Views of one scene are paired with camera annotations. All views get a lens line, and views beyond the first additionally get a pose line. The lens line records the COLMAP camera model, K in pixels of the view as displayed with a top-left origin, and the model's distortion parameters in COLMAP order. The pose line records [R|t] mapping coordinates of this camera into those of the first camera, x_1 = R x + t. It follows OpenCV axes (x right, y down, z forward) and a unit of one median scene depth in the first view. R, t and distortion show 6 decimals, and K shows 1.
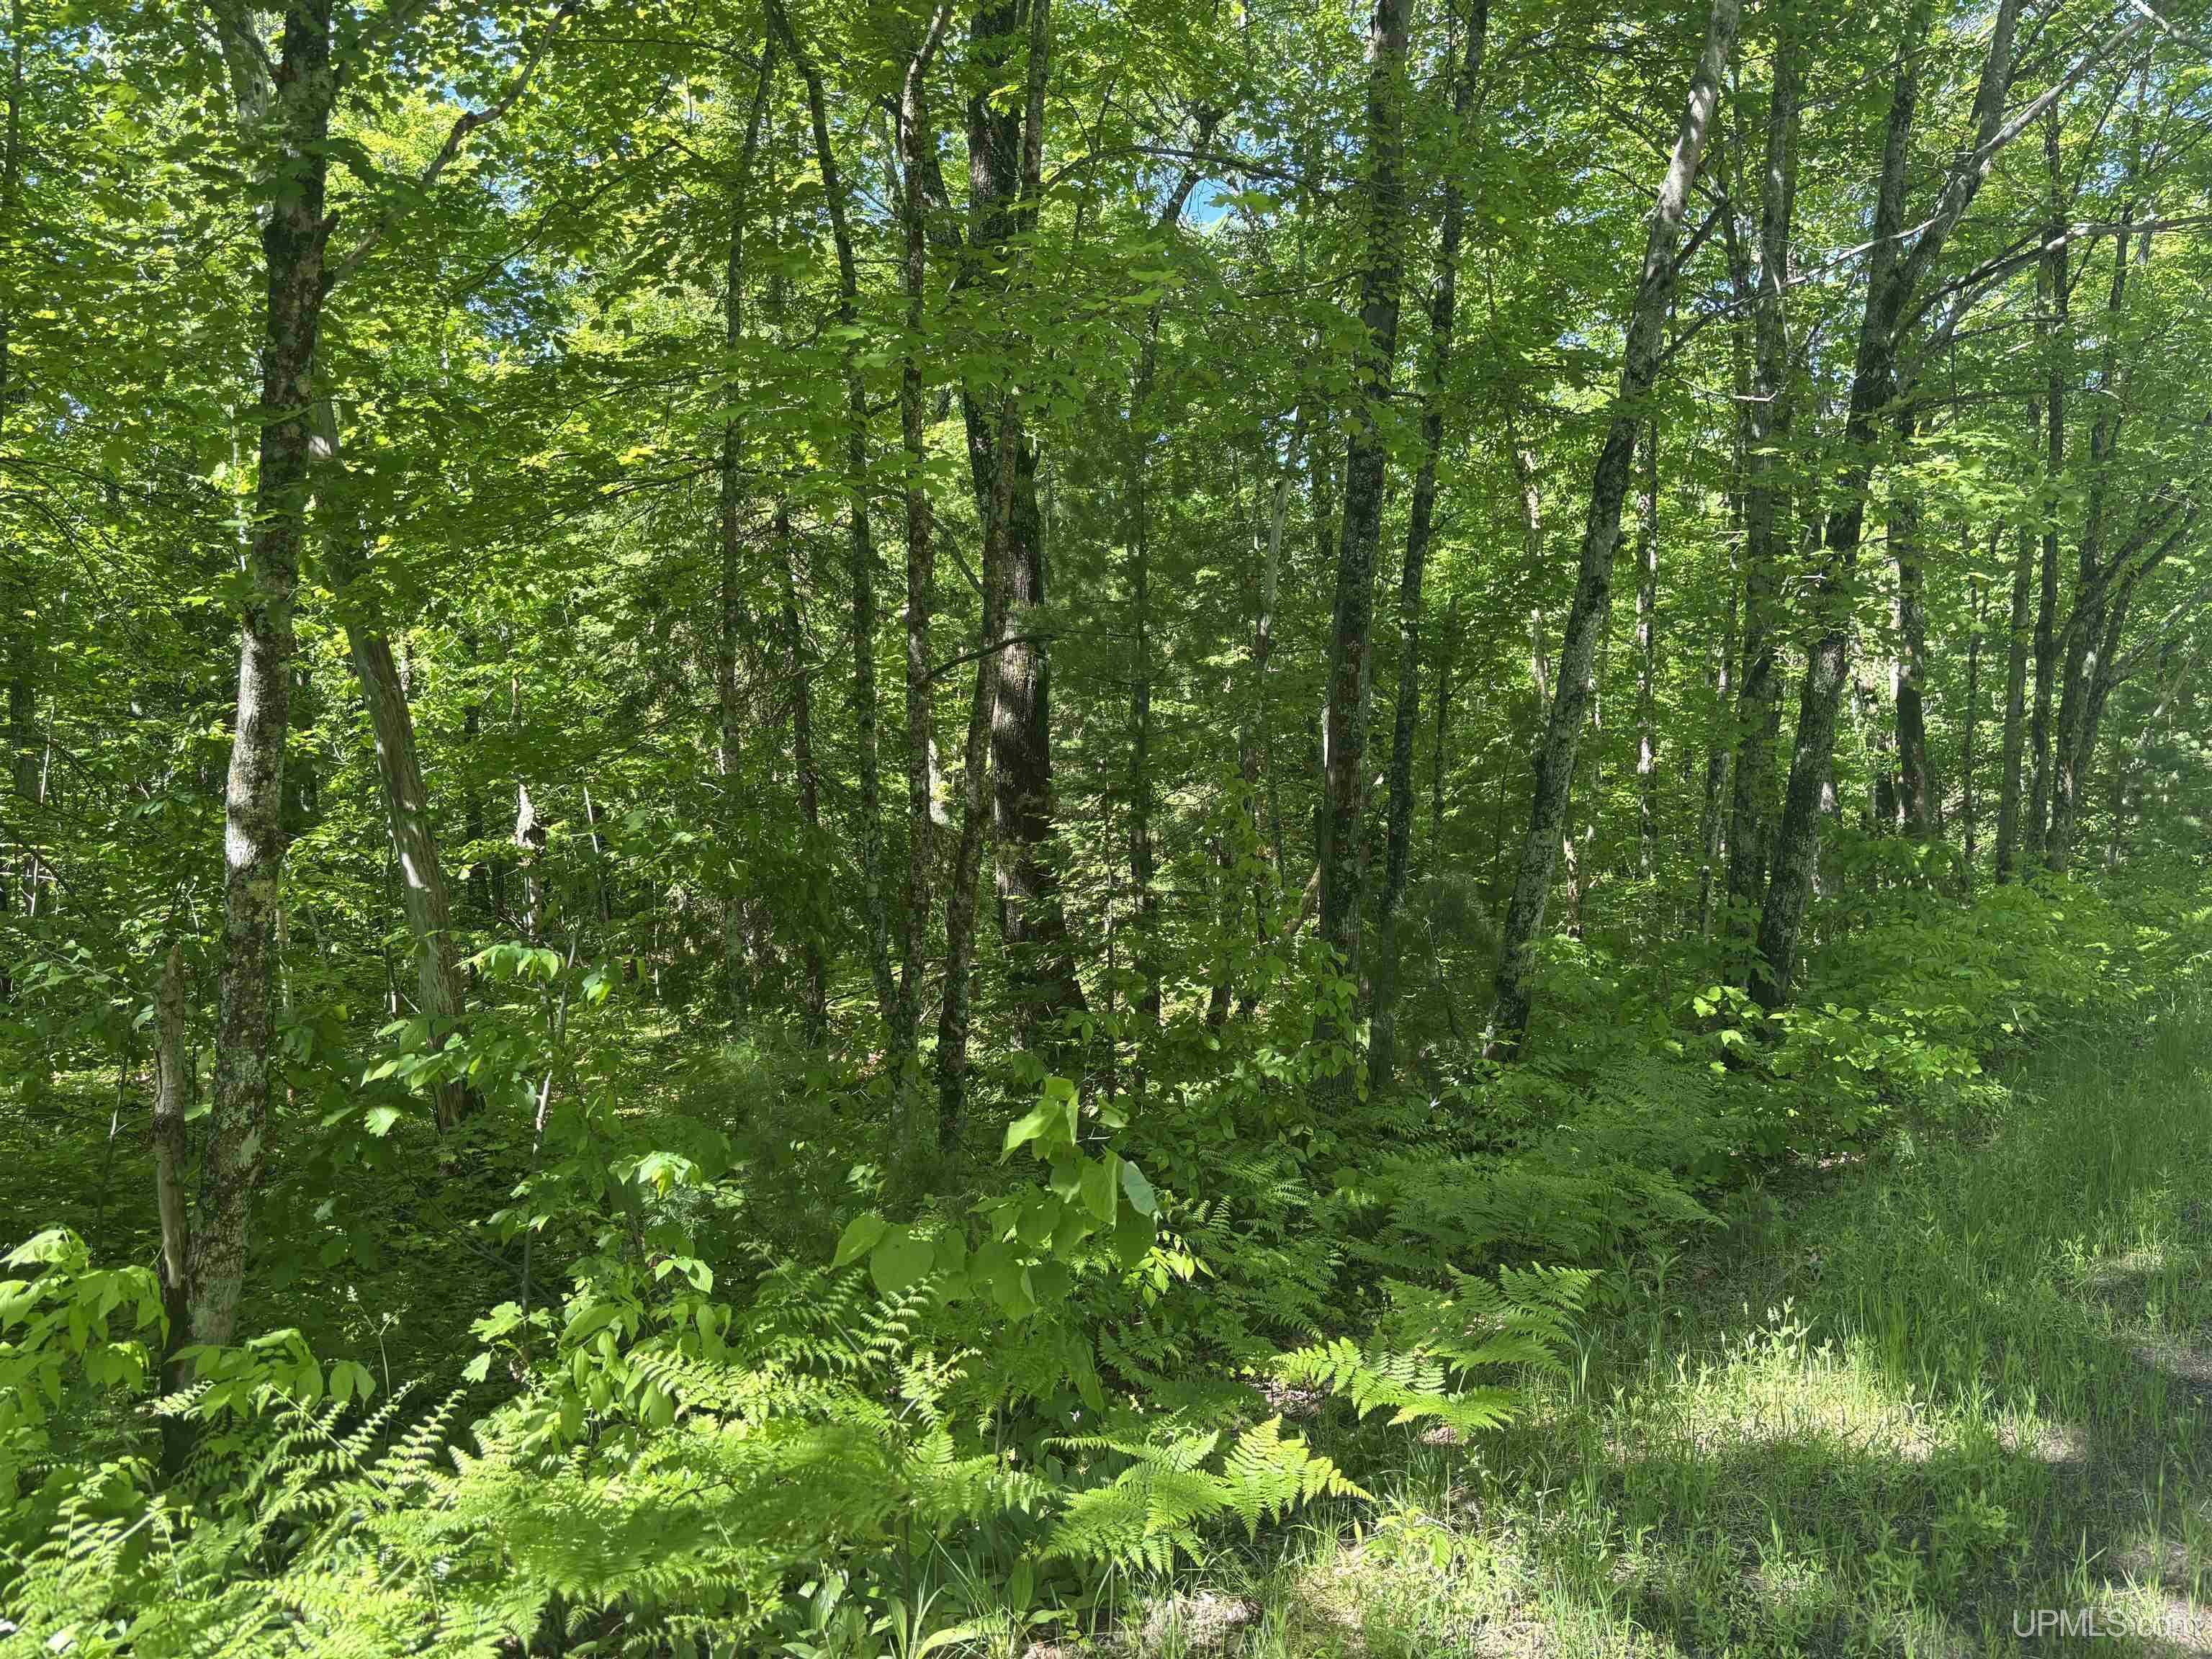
lens RADIAL K [[1680.0, 0, 1107.8], [0, 1680.0, 831.2], [0, 0, 1]] dist [0.039737, -0.043479]
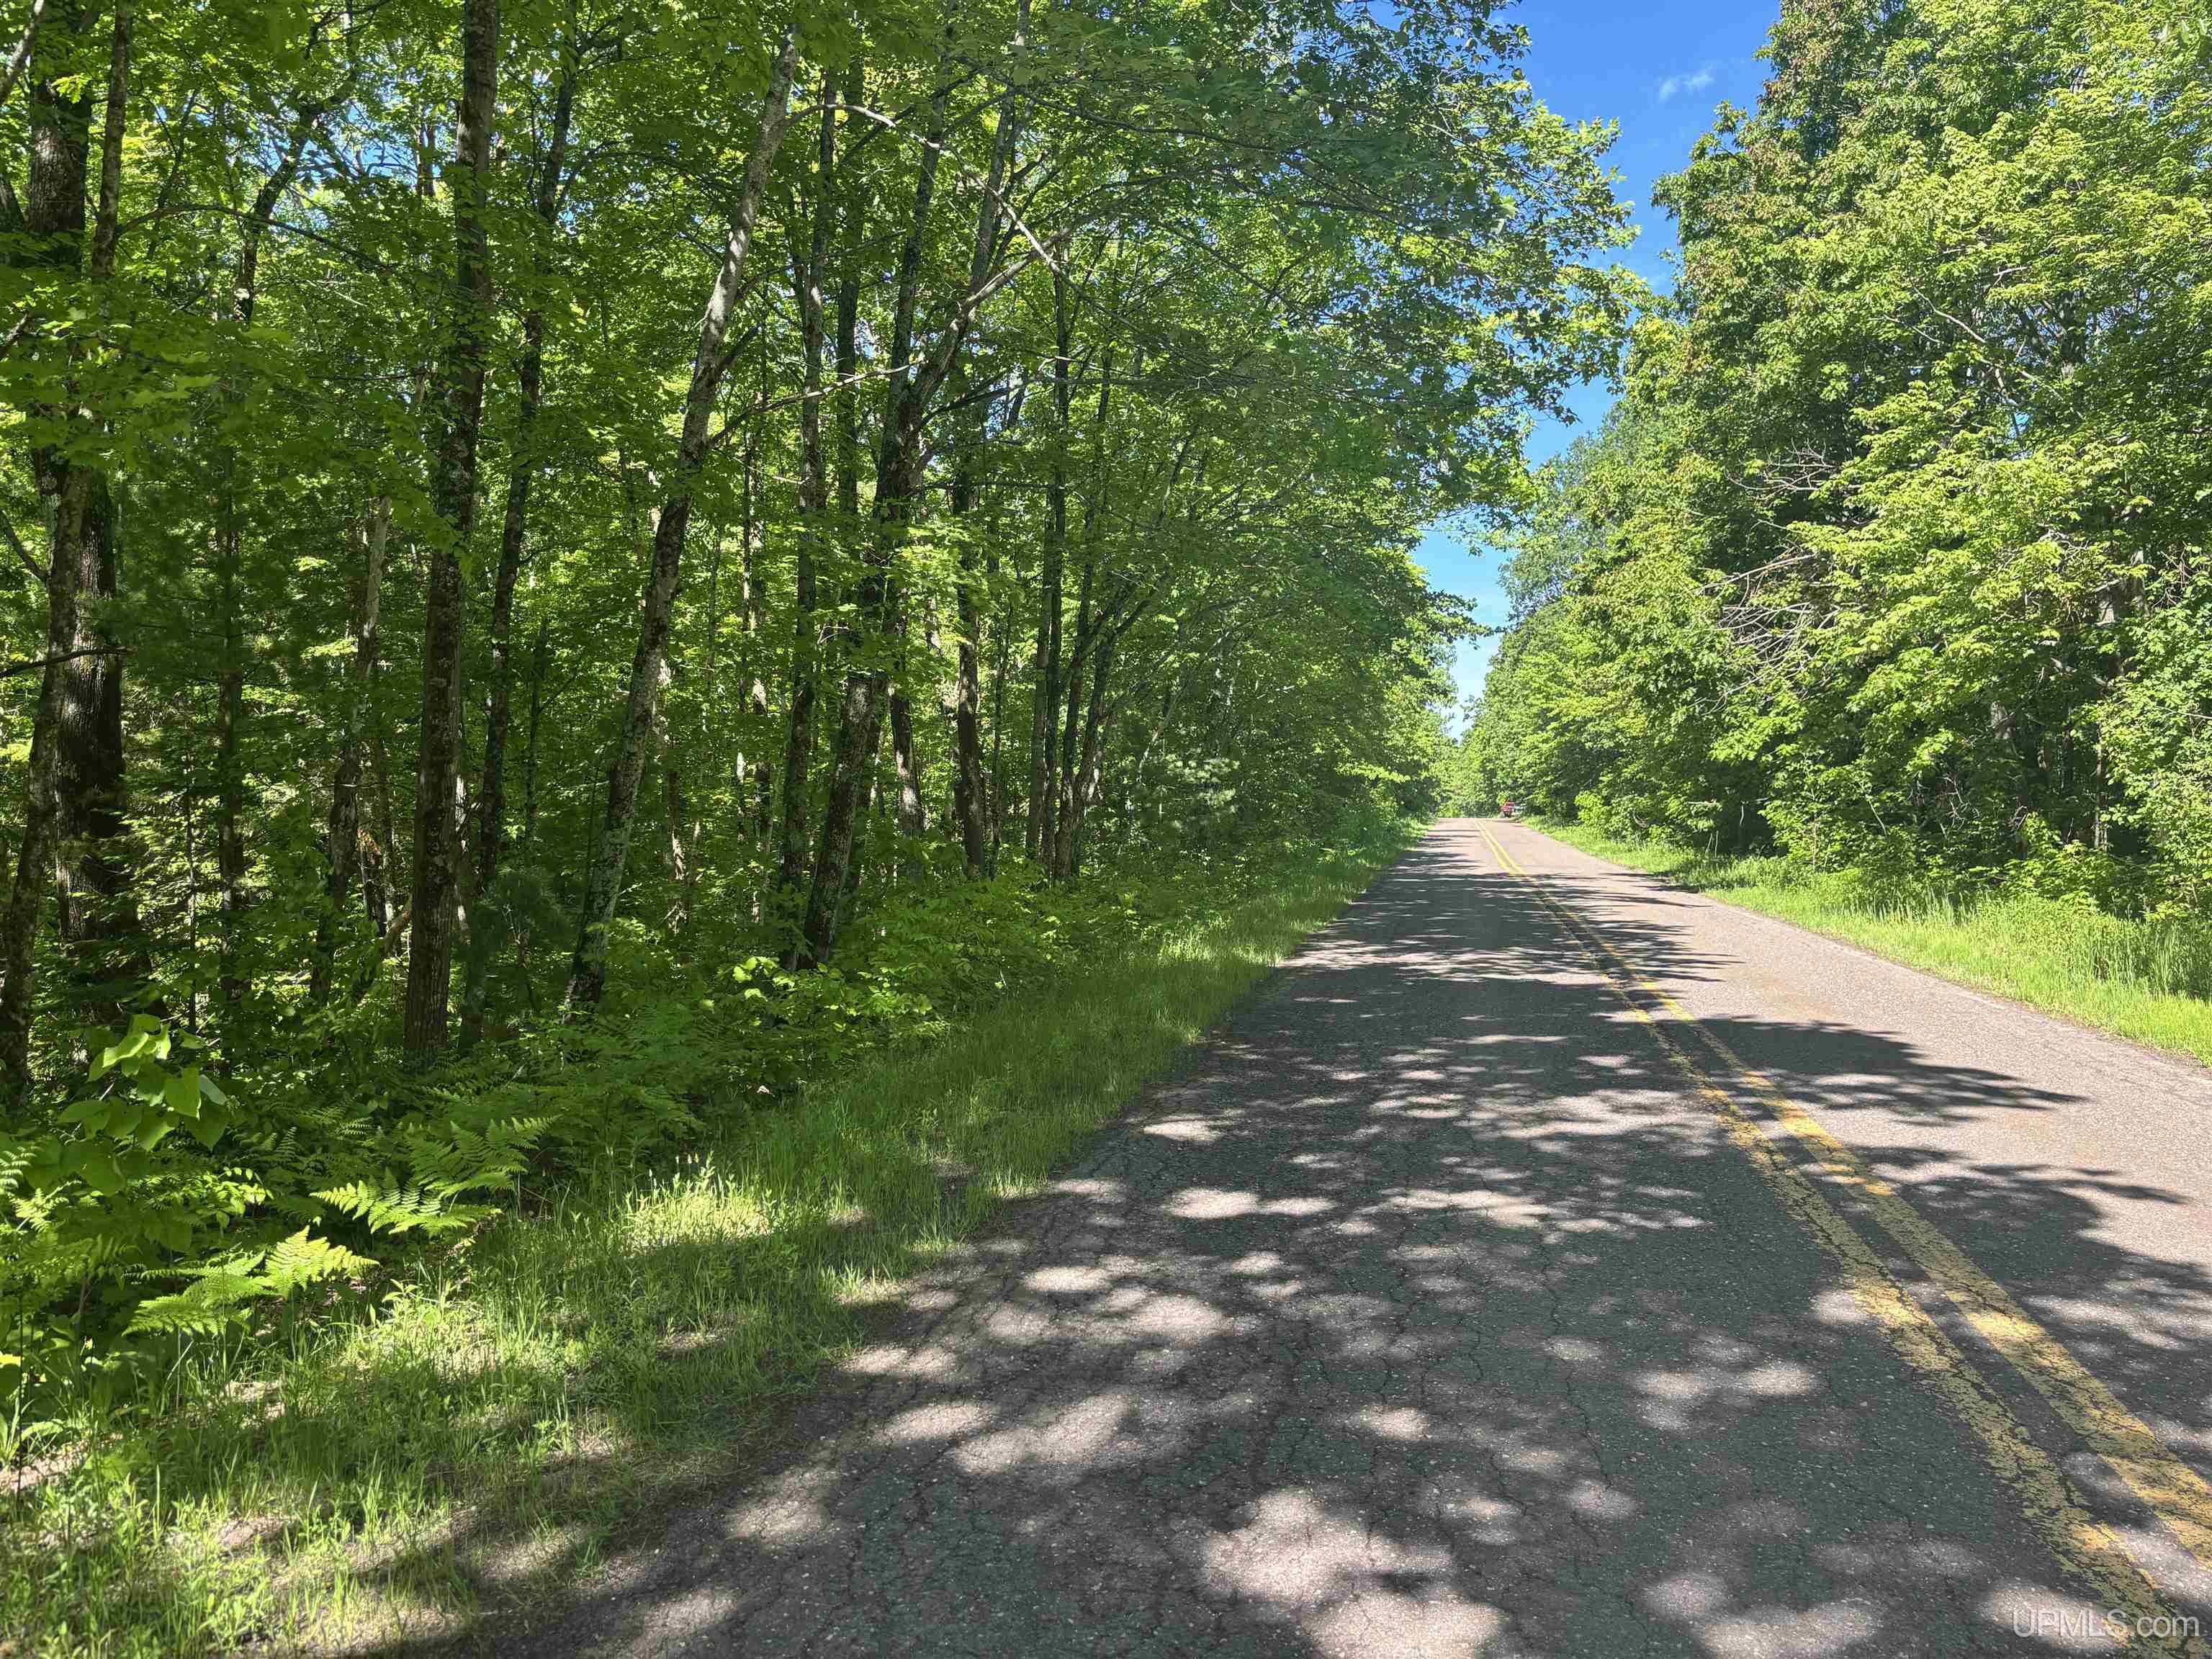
lens RADIAL K [[1680.0, 0, 1105.1], [0, 1680.0, 835.4], [0, 0, 1]] dist [0.039737, -0.043479]
pose [[0.880803, 0.004068, 0.473465, 0.002889], [-0.006436, 0.999974, 0.003381, -0.002455], [-0.473439, -0.006025, 0.880806, -0.167082]]
